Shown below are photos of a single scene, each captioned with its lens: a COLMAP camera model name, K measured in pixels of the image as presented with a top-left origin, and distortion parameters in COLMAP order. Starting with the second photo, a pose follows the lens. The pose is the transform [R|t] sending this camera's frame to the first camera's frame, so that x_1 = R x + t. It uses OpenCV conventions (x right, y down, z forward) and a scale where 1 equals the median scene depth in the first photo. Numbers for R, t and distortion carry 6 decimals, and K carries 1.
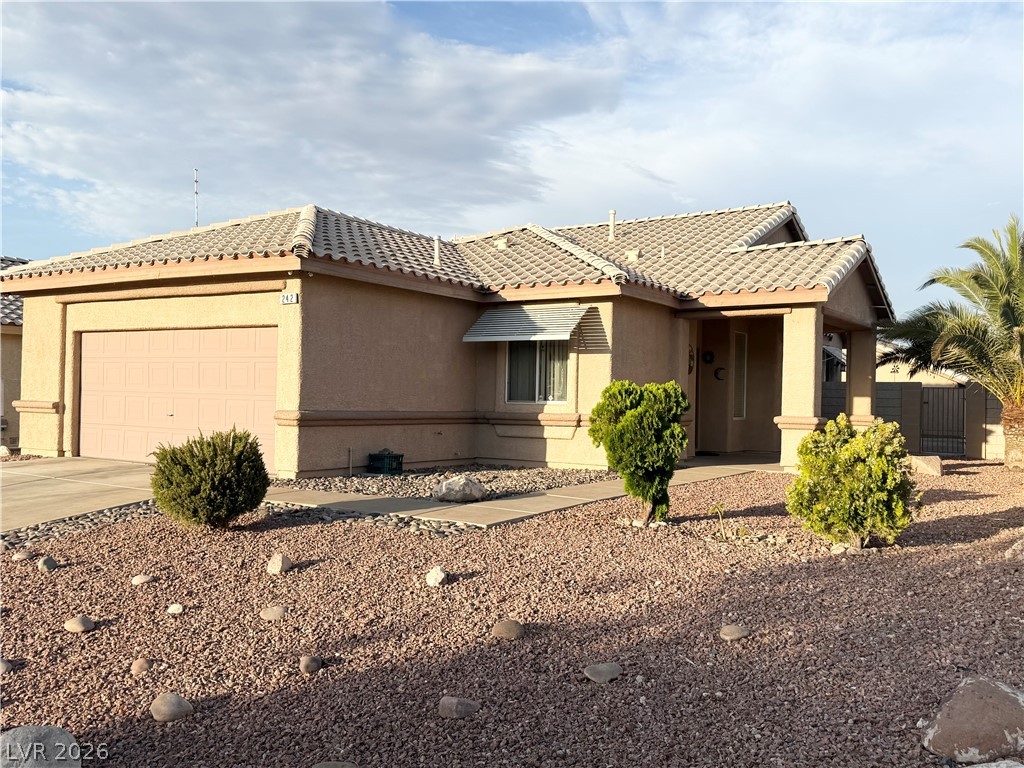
lens RADIAL K [[919.1, 0, 511.2], [0, 919.1, 384.5], [0, 0, 1]] dist [0.056605, -0.068030]
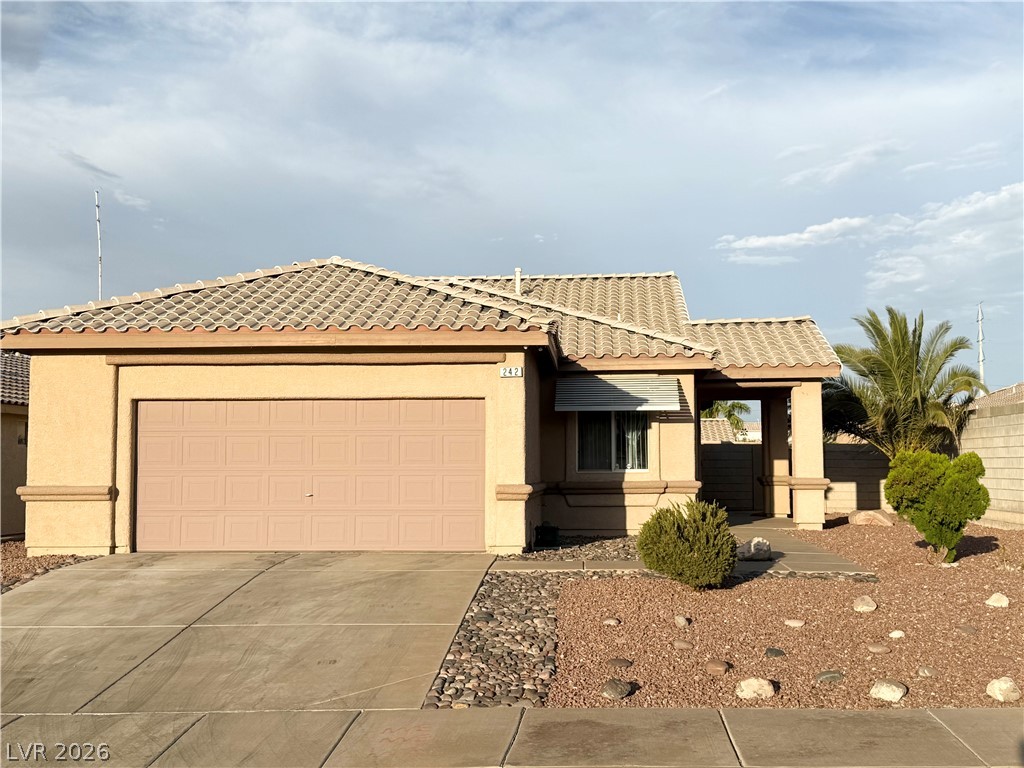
lens RADIAL K [[1190.0, 0, 511.9], [0, 1190.0, 388.8], [0, 0, 1]] dist [0.102233, 0.000000]
pose [[0.874058, 0.008265, 0.485751, -0.691738], [0.014388, 0.998976, -0.042889, -0.016038], [-0.485608, 0.044477, 0.873044, -0.094095]]
